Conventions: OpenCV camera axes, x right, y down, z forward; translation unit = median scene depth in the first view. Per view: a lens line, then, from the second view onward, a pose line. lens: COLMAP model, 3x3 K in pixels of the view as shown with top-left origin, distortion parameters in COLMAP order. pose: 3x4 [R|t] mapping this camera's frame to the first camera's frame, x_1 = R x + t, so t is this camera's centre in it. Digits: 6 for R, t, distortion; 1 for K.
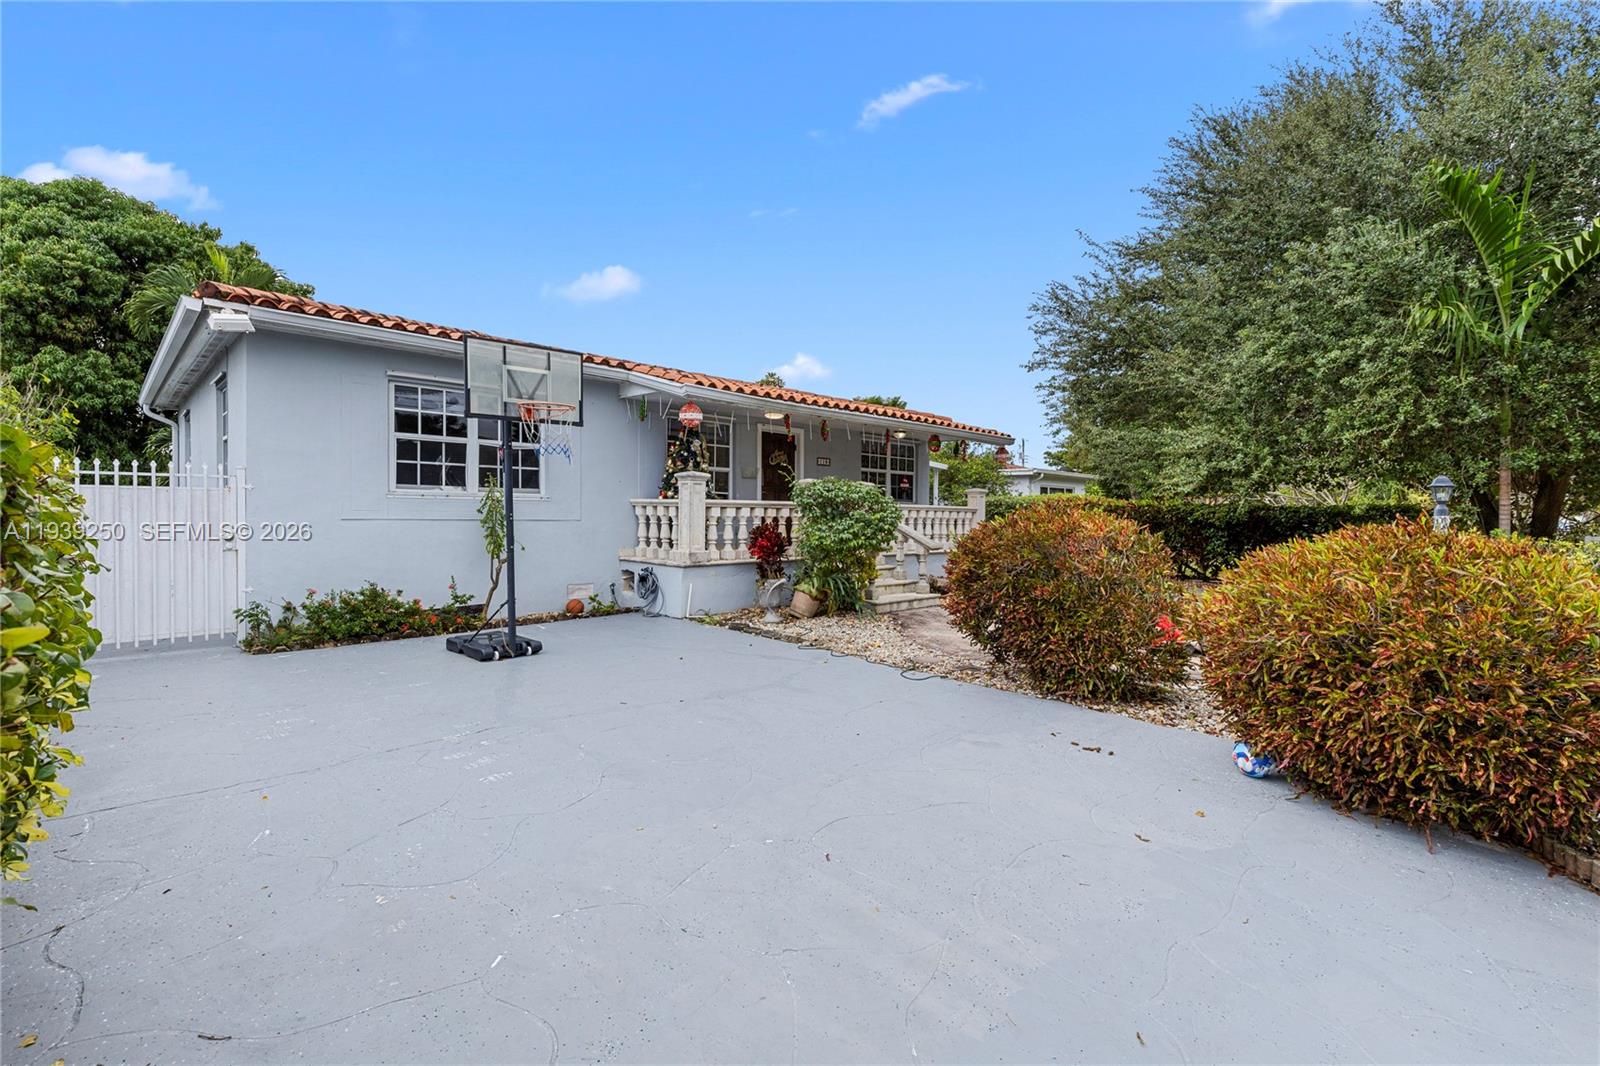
lens RADIAL K [[717.1, 0, 797.0], [0, 717.1, 530.3], [0, 0, 1]] dist [0.004318, -0.001241]
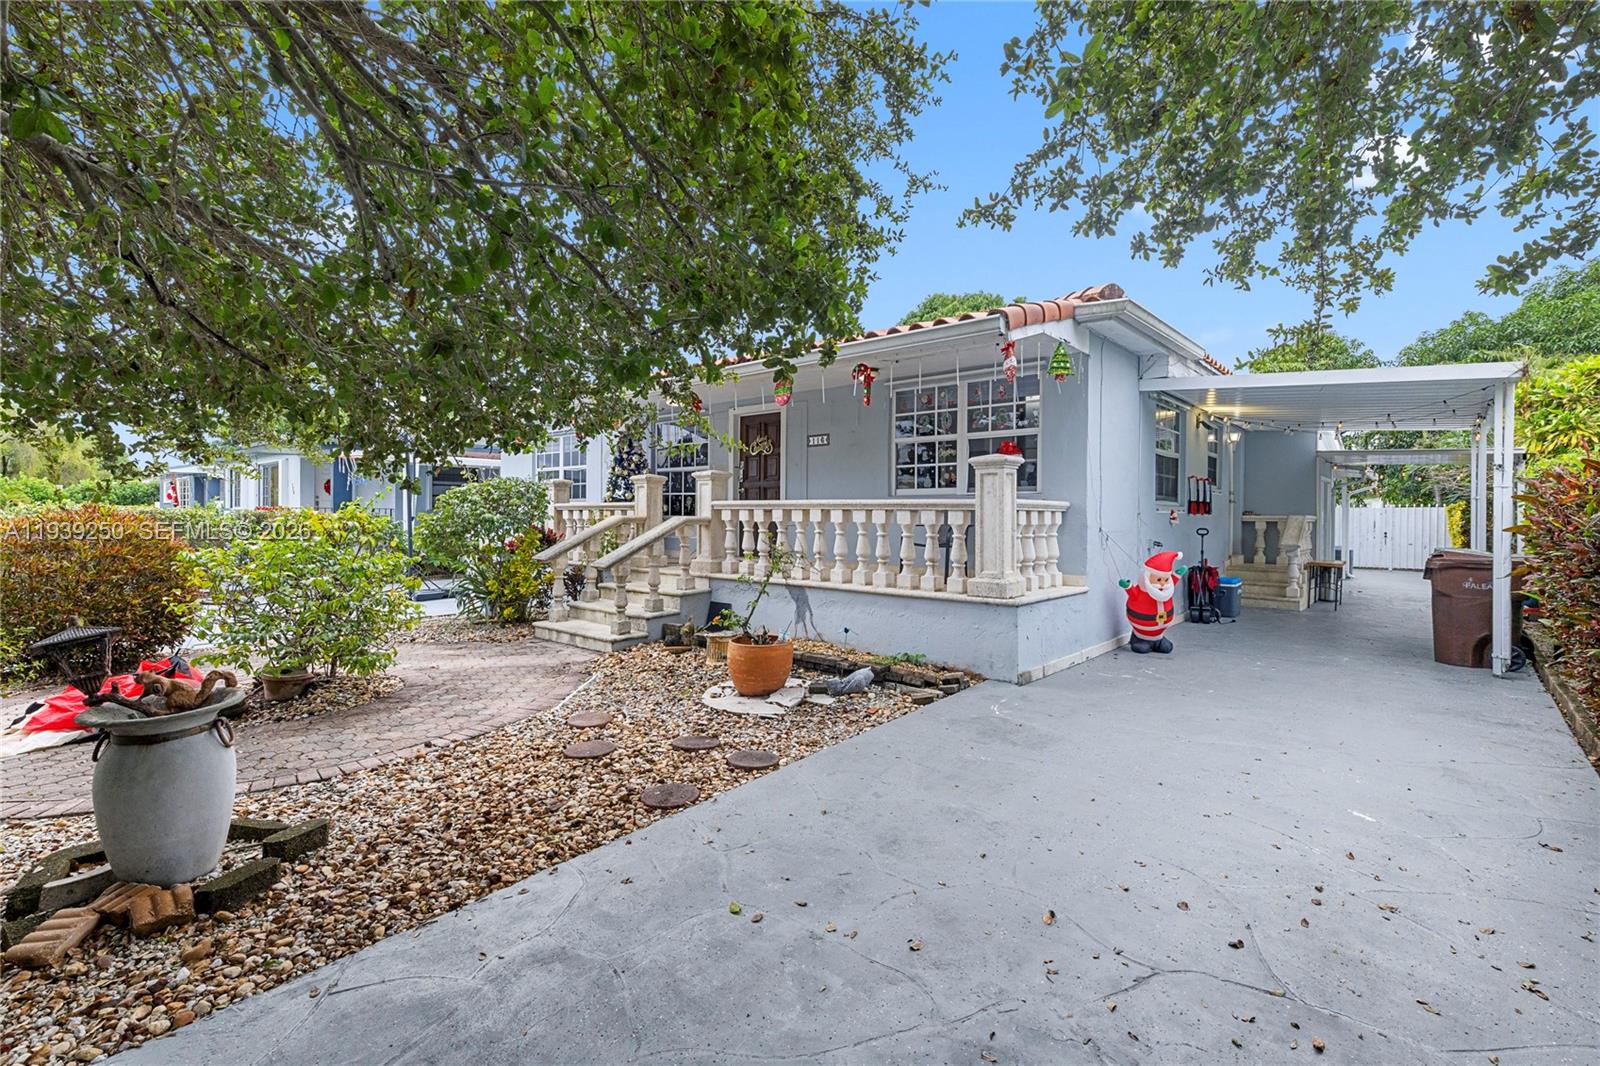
lens RADIAL K [[717.1, 0, 800.4], [0, 717.1, 520.7], [0, 0, 1]] dist [0.004318, -0.001241]
pose [[0.088326, 0.008276, -0.996057, 0.469321], [-0.009159, 0.999930, 0.007496, -0.022001], [0.996050, 0.008461, 0.088396, 0.755167]]
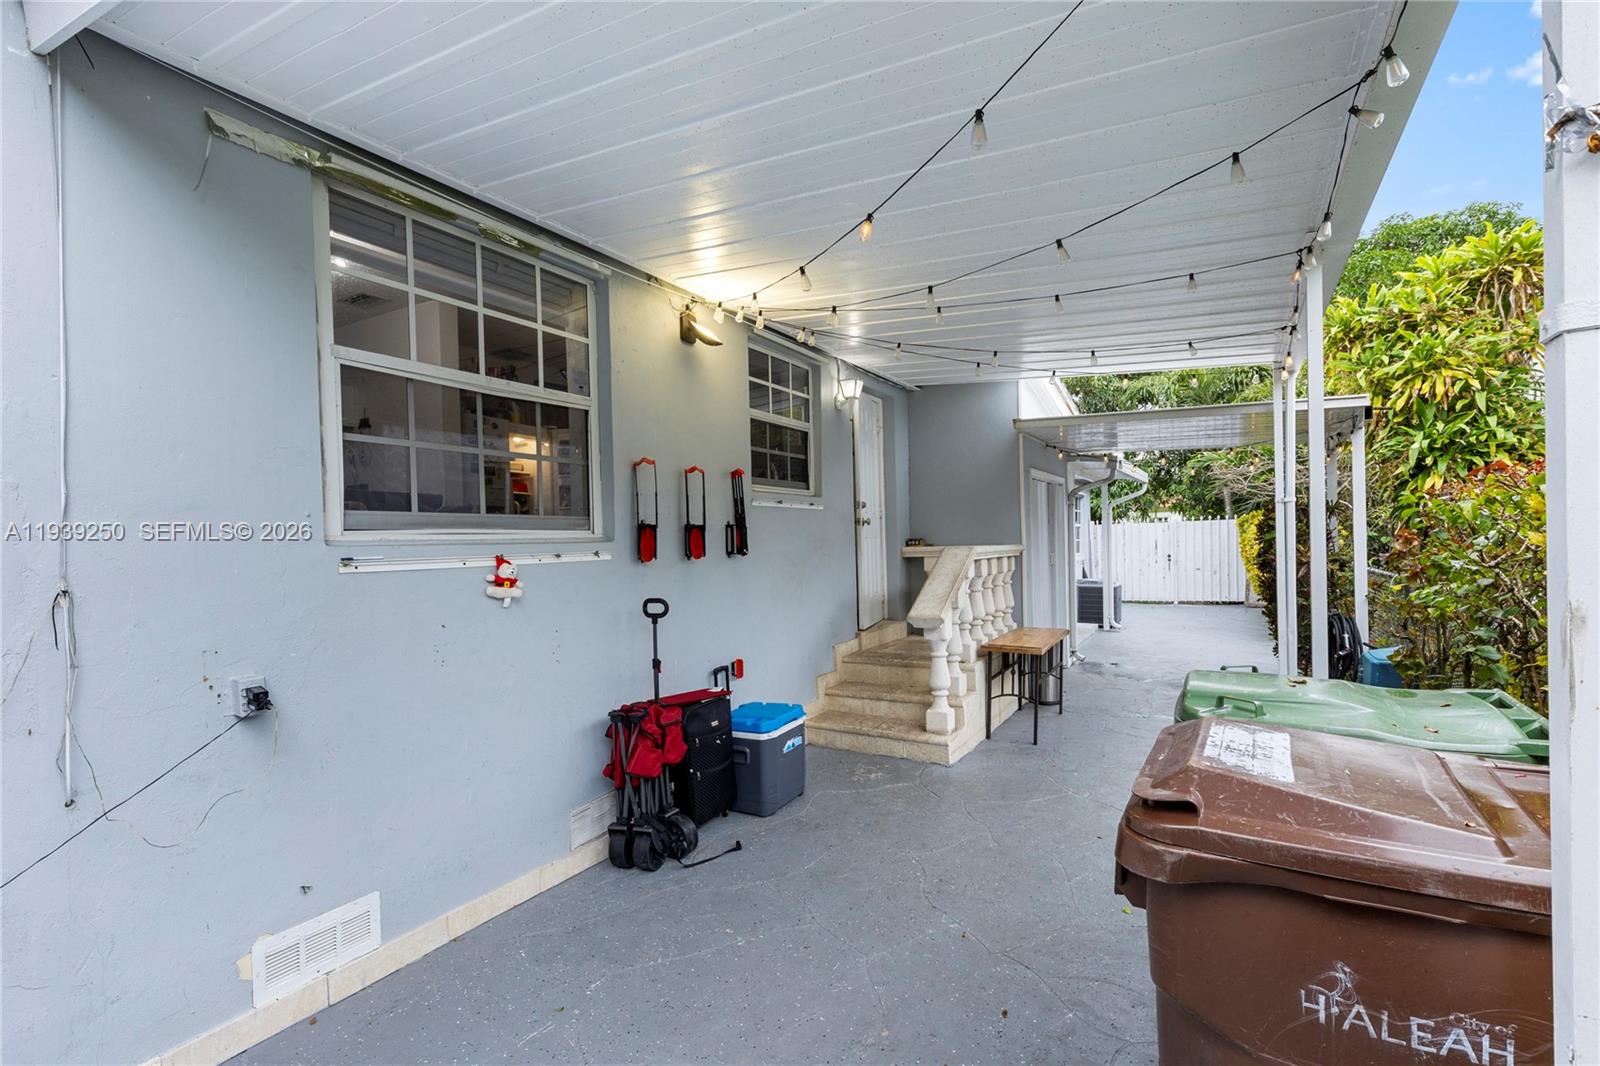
lens RADIAL K [[717.1, 0, 805.9], [0, 717.1, 542.0], [0, 0, 1]] dist [0.004318, -0.001241]
pose [[0.264696, -0.002730, -0.964328, 0.235502], [0.023013, 0.999729, 0.003487, -0.028427], [0.964057, -0.023115, 0.264687, 1.012376]]
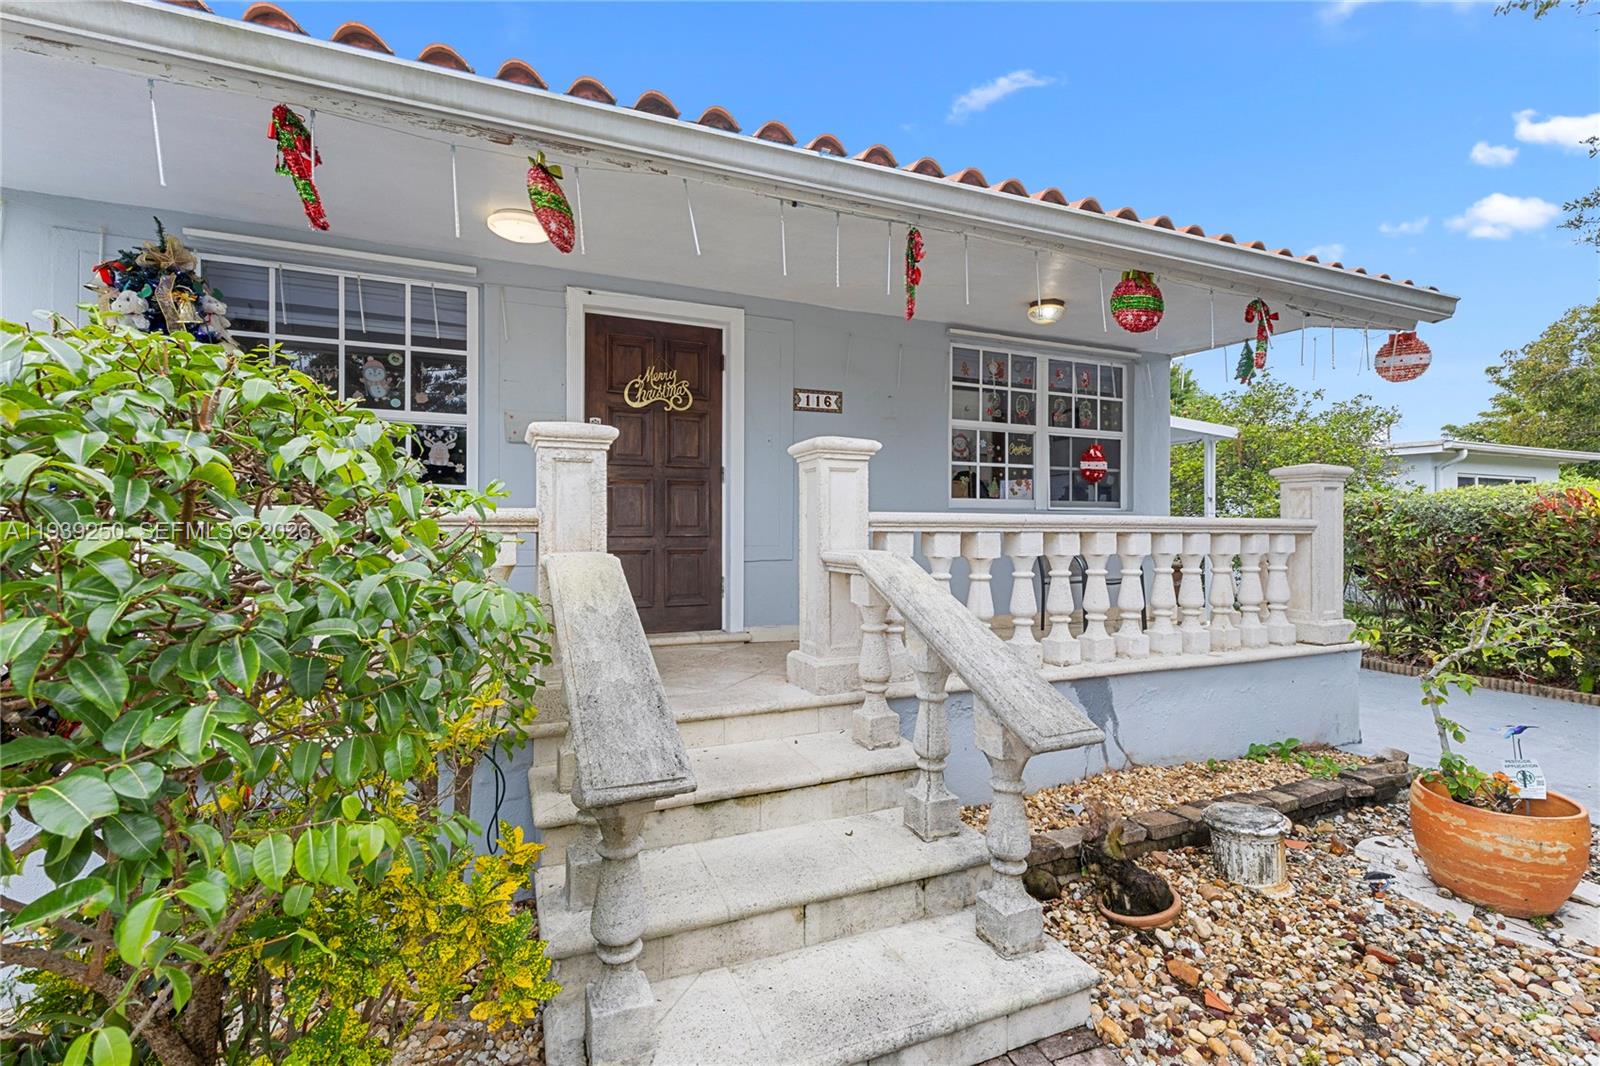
lens RADIAL K [[717.1, 0, 805.6], [0, 717.1, 526.0], [0, 0, 1]] dist [0.004318, -0.001241]
pose [[0.932240, -0.003855, -0.361819, 0.152496], [-0.002987, 0.999827, -0.018348, -0.022851], [0.361828, 0.018186, 0.932068, 0.606038]]
